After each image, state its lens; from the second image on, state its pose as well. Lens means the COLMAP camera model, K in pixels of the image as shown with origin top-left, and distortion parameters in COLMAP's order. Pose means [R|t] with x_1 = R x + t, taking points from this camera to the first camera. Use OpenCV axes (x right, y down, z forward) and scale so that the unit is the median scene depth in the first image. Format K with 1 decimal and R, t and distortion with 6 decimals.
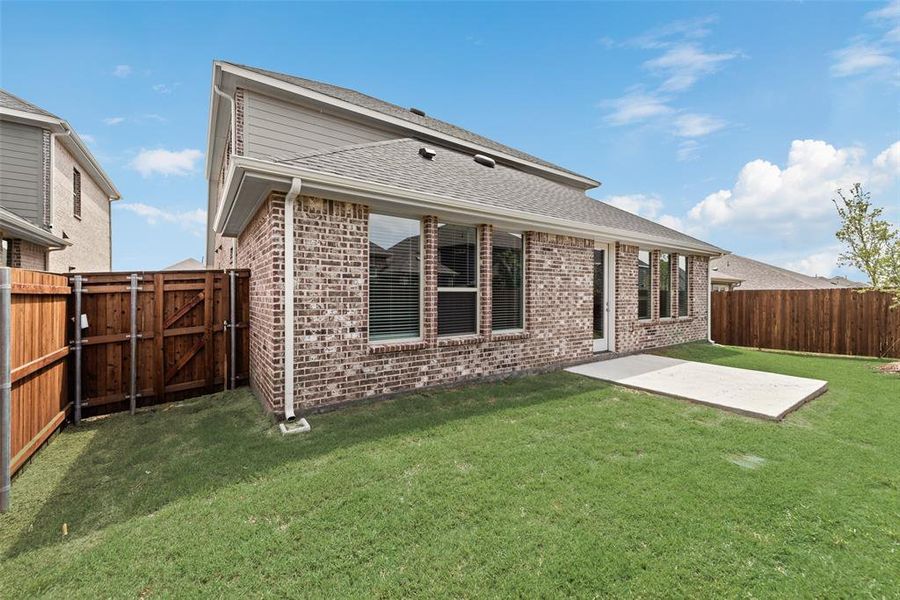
lens RADIAL K [[354.0, 0, 442.2], [0, 354.0, 295.7], [0, 0, 1]] dist [0.007520, -0.002094]
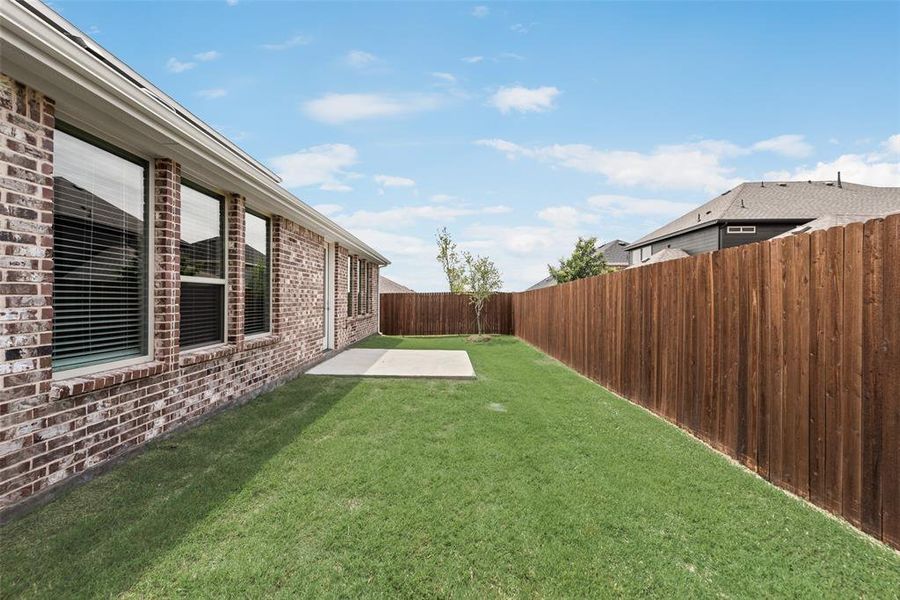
lens RADIAL K [[354.0, 0, 449.5], [0, 354.0, 298.8], [0, 0, 1]] dist [0.007520, -0.002094]
pose [[0.557497, 0.003457, 0.830171, -0.263136], [-0.003408, 0.999992, -0.001875, 0.018789], [-0.830172, -0.001784, 0.557505, 0.220660]]
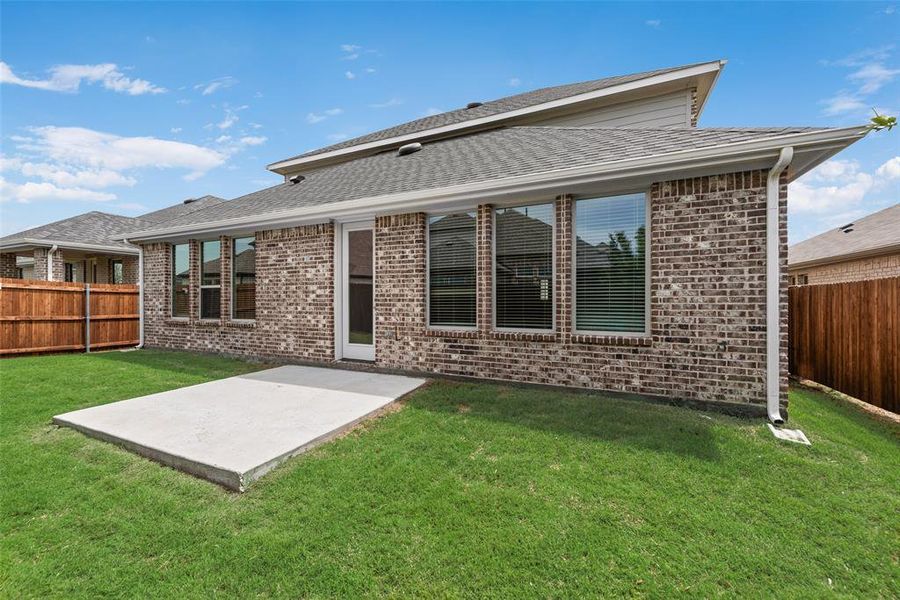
lens RADIAL K [[354.0, 0, 449.4], [0, 354.0, 293.0], [0, 0, 1]] dist [0.007520, -0.002094]
pose [[0.512718, -0.006658, -0.858531, 1.752340], [0.005420, 0.999975, -0.004518, 0.020212], [0.858540, -0.002337, 0.512741, 1.099827]]
